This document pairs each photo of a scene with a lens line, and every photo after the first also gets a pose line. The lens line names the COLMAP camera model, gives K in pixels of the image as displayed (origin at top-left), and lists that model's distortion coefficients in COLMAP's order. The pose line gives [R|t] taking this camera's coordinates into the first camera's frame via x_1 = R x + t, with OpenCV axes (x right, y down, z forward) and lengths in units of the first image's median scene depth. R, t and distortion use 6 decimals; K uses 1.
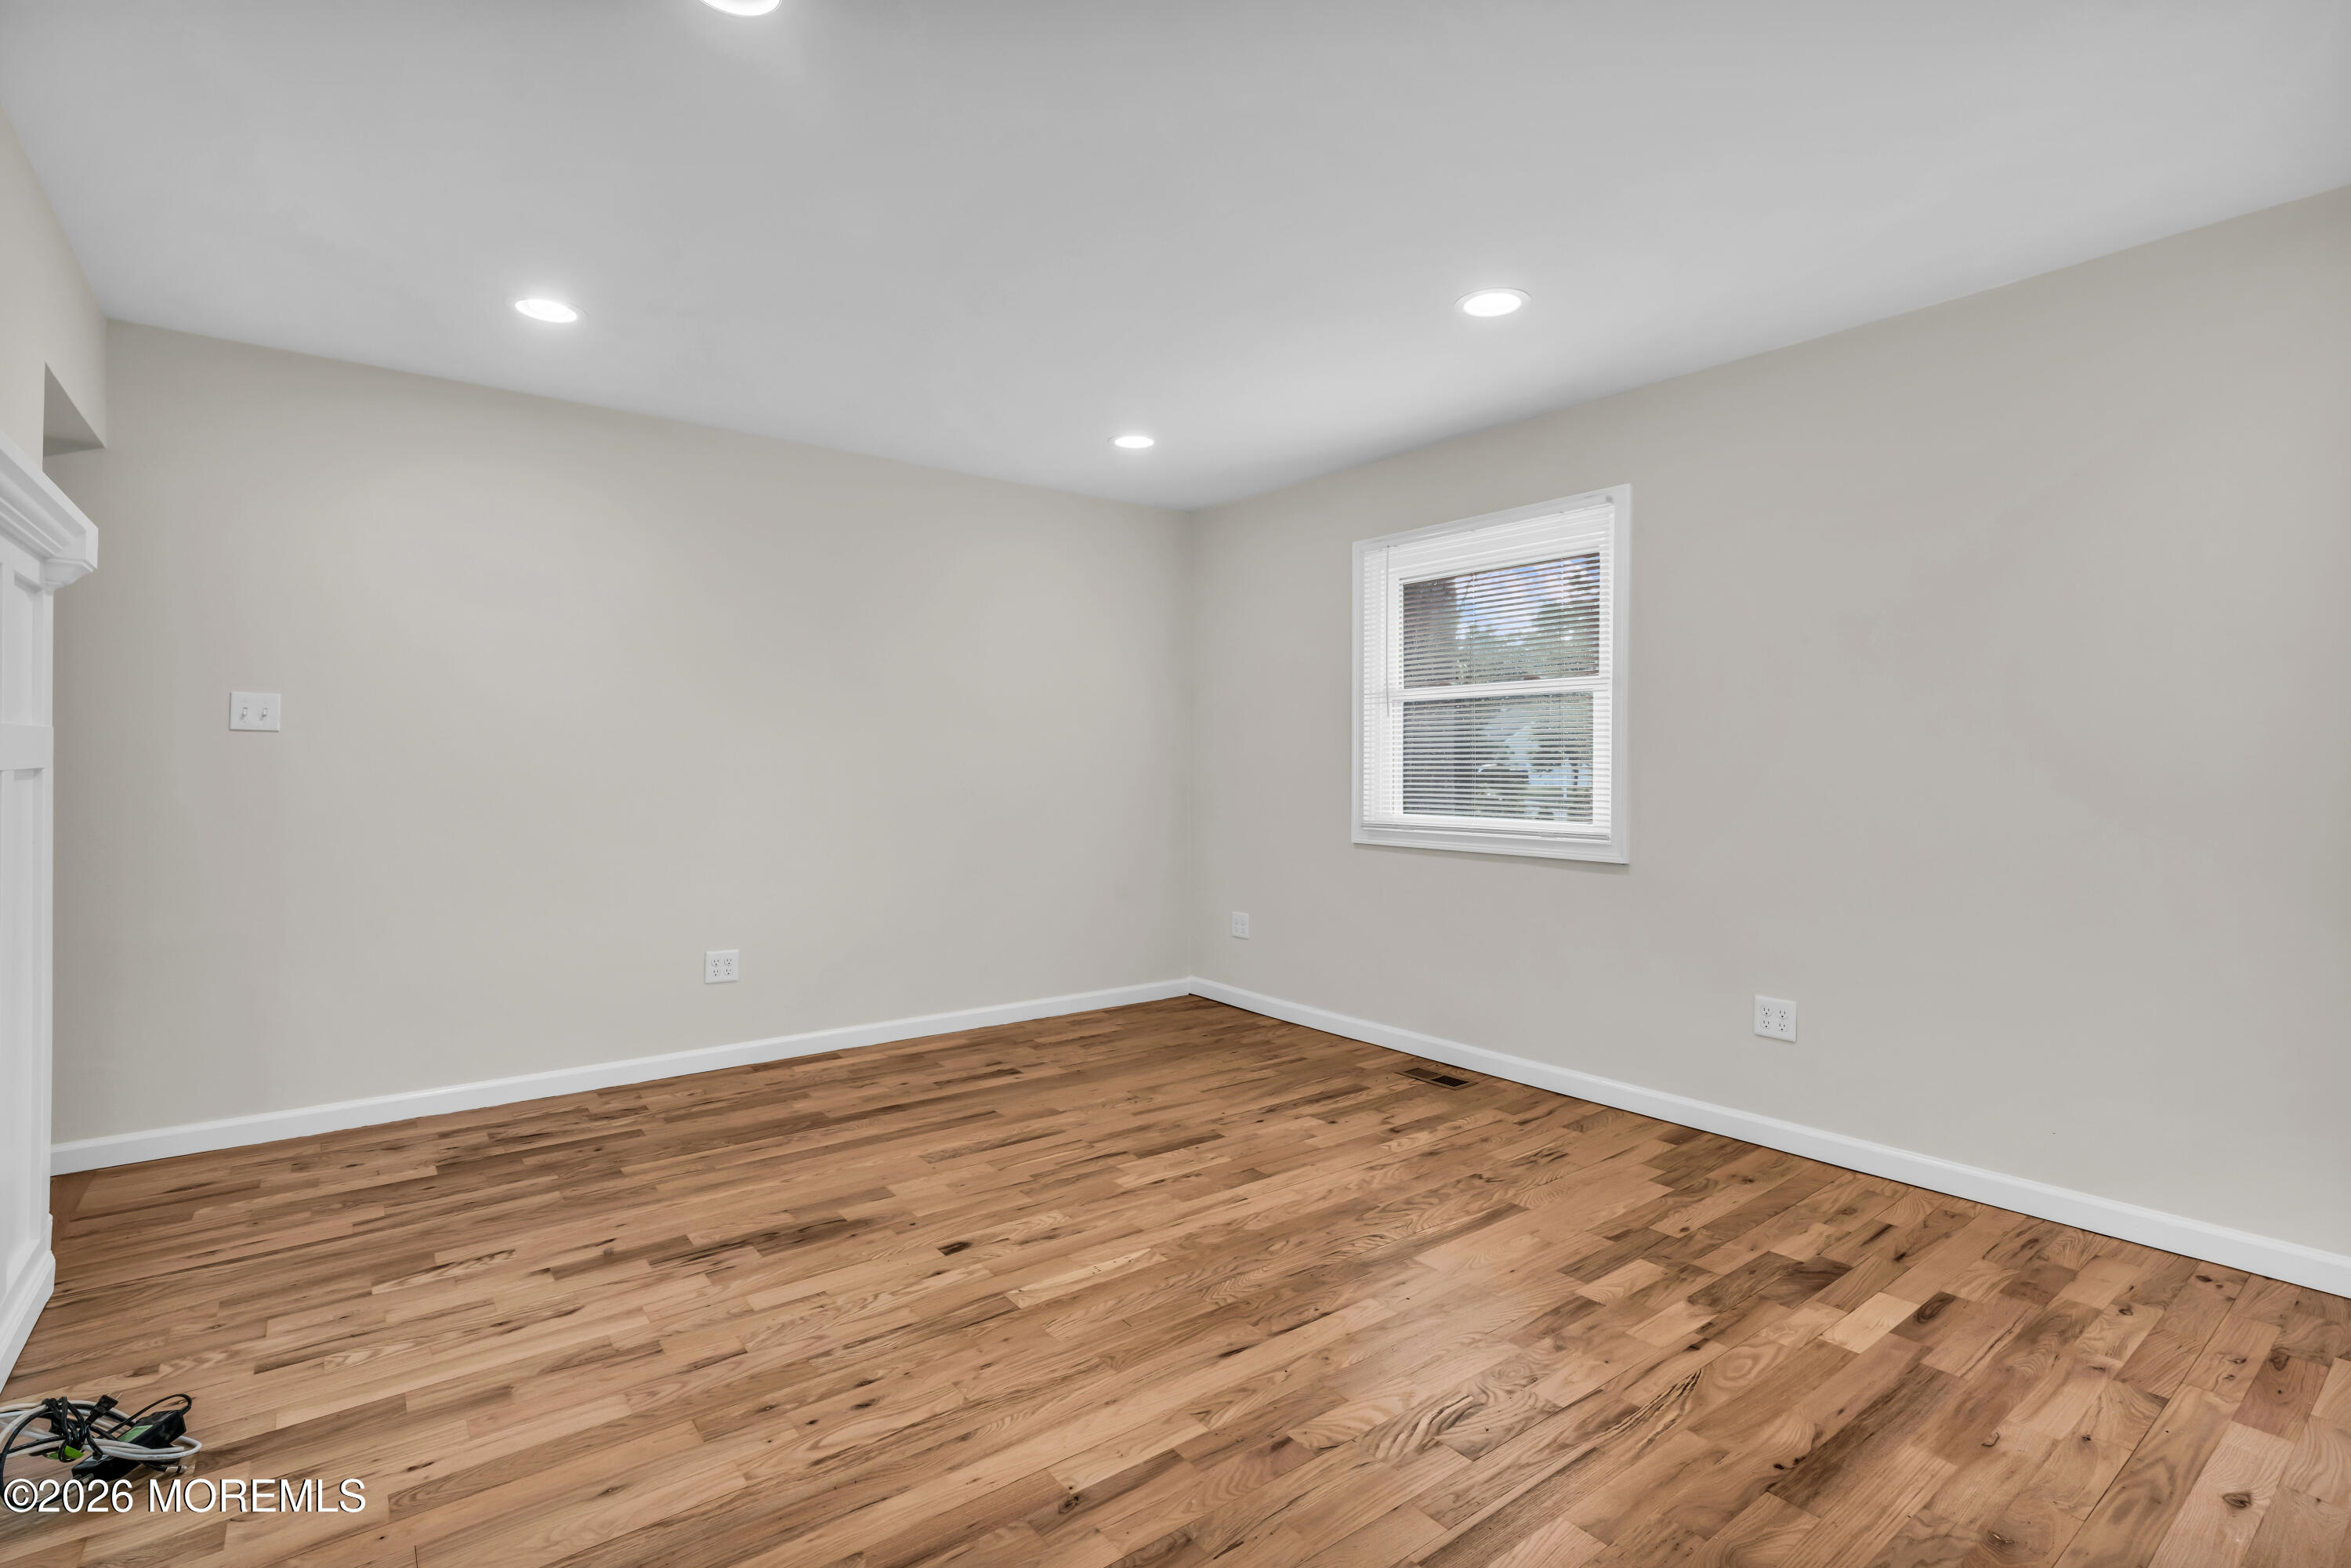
lens RADIAL K [[1105.1, 0, 1157.1], [0, 1105.1, 785.9], [0, 0, 1]] dist [0.003389, 0.000897]
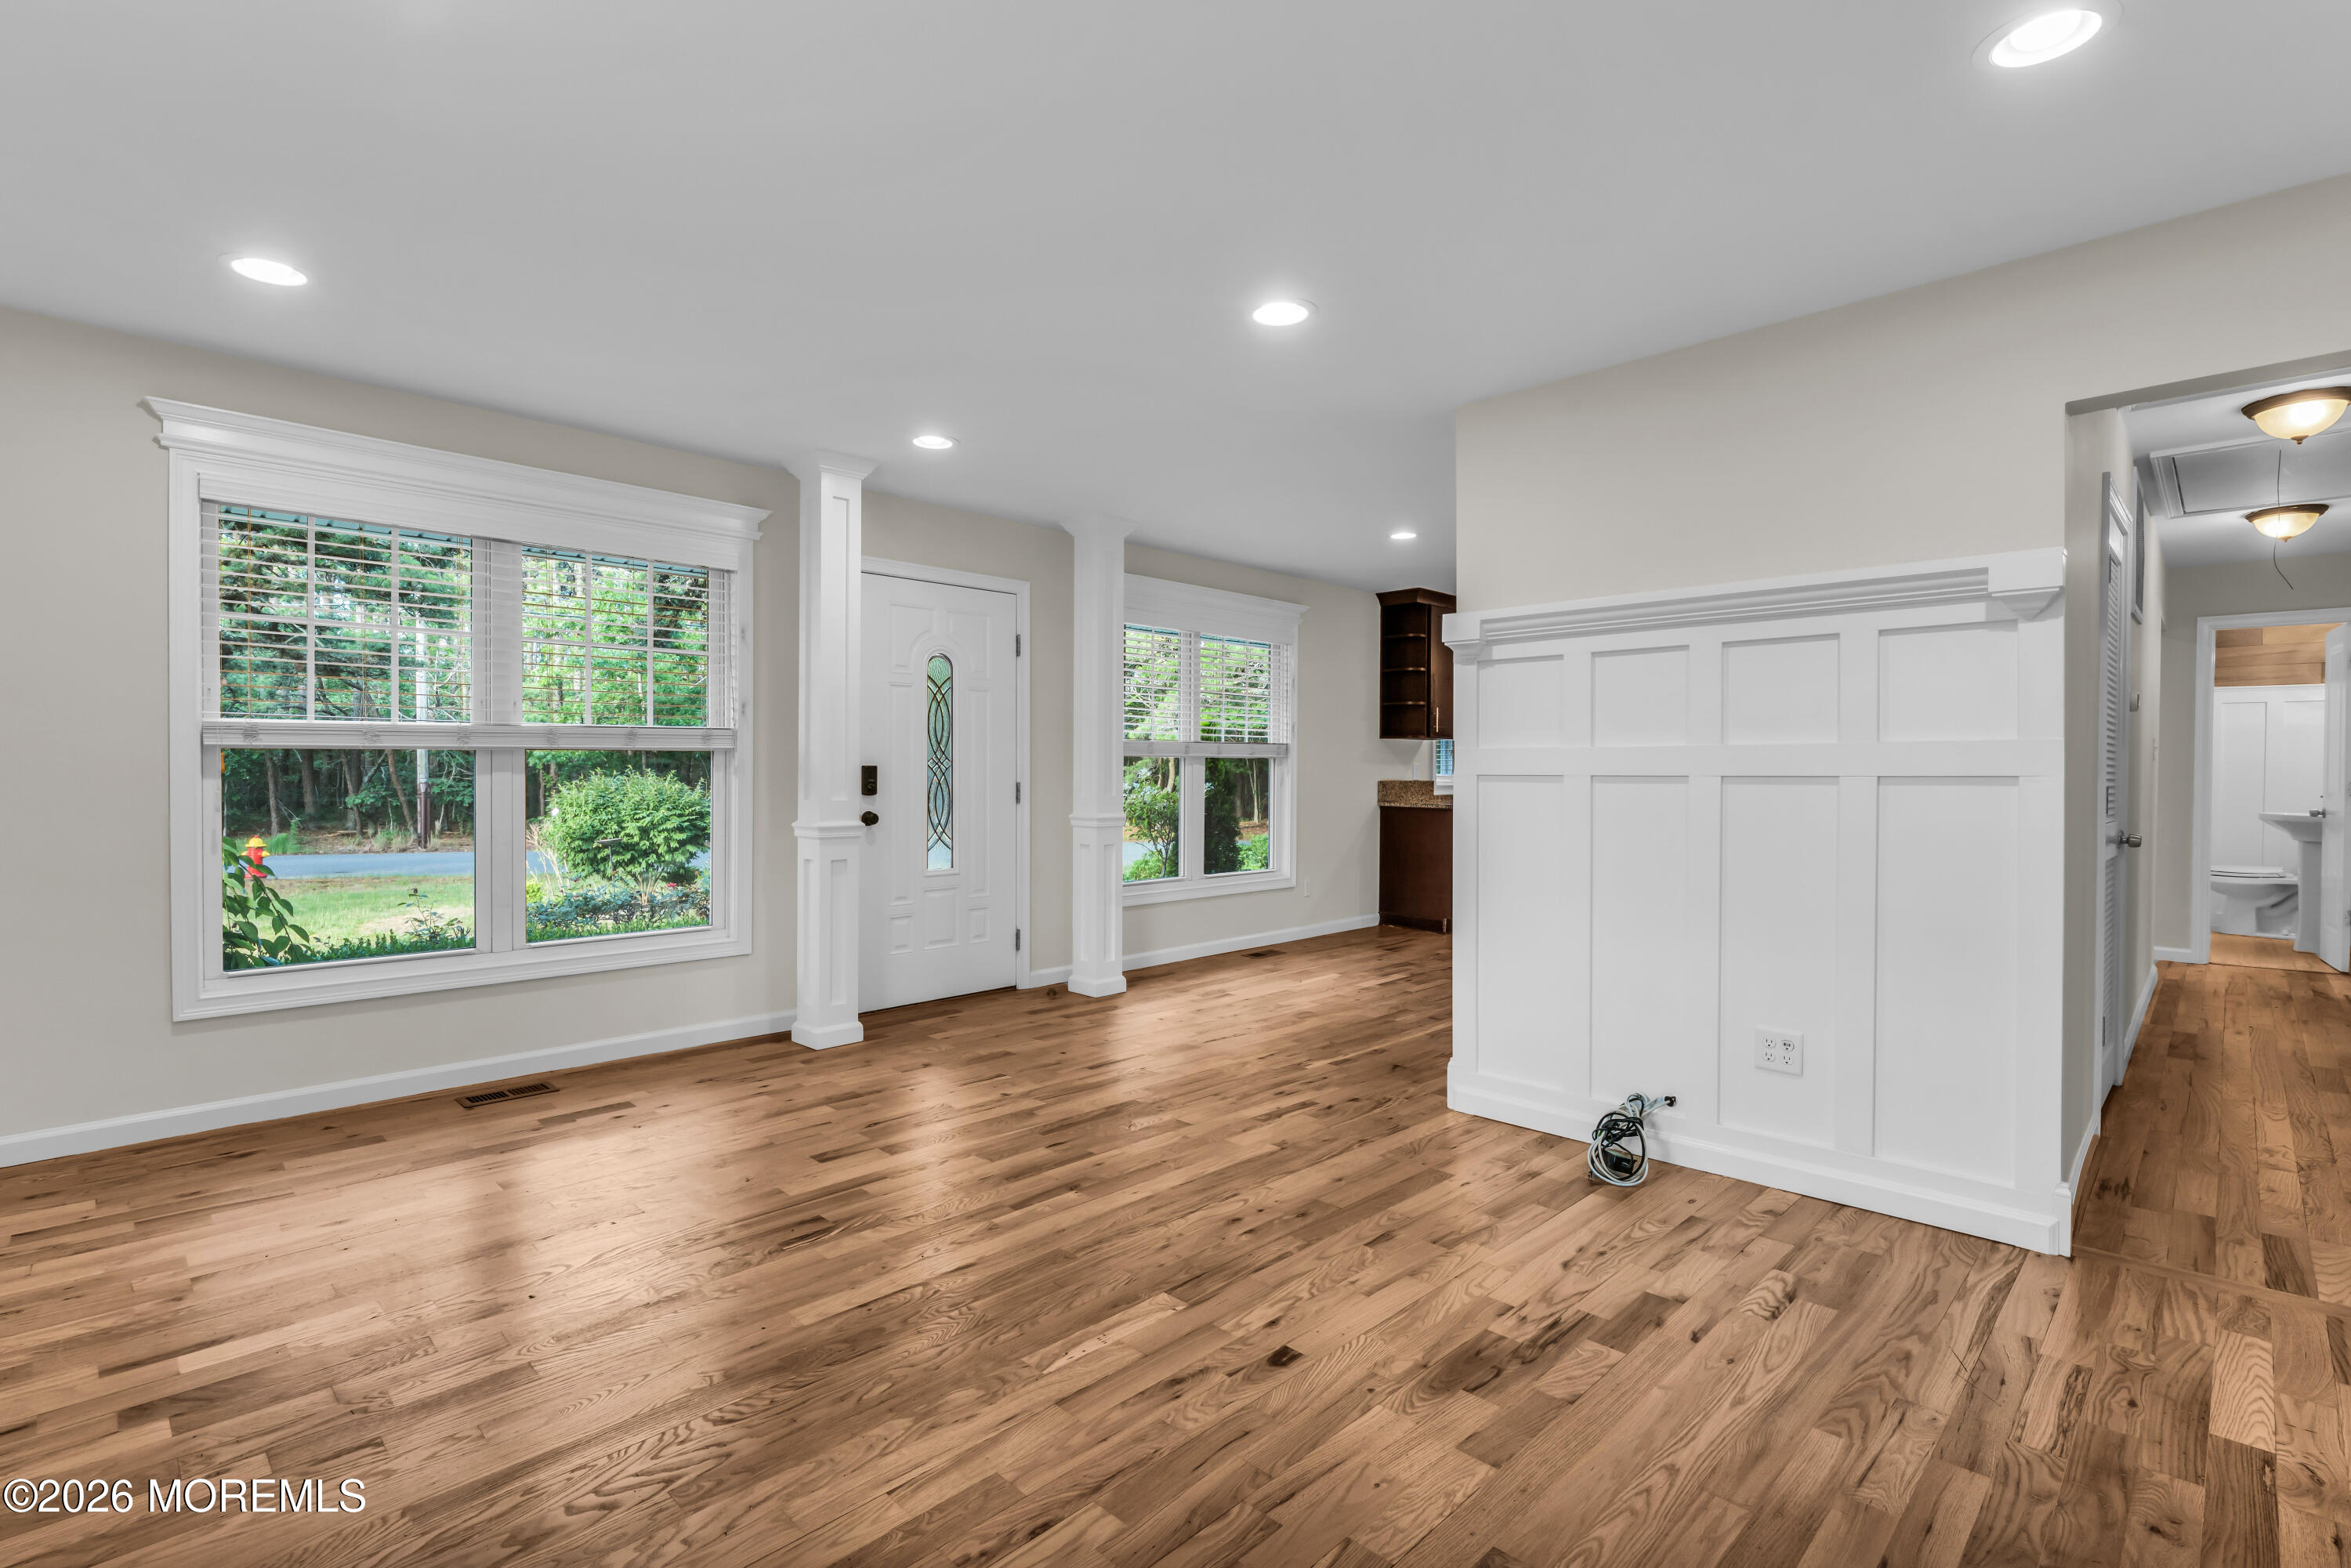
lens RADIAL K [[1105.1, 0, 1157.1], [0, 1105.1, 785.9], [0, 0, 1]] dist [0.003389, 0.000897]
pose [[-0.990288, -0.005644, -0.138920, 0.026546], [-0.010039, 0.999470, 0.030958, -0.029468], [0.138672, 0.032052, -0.989820, 1.852745]]
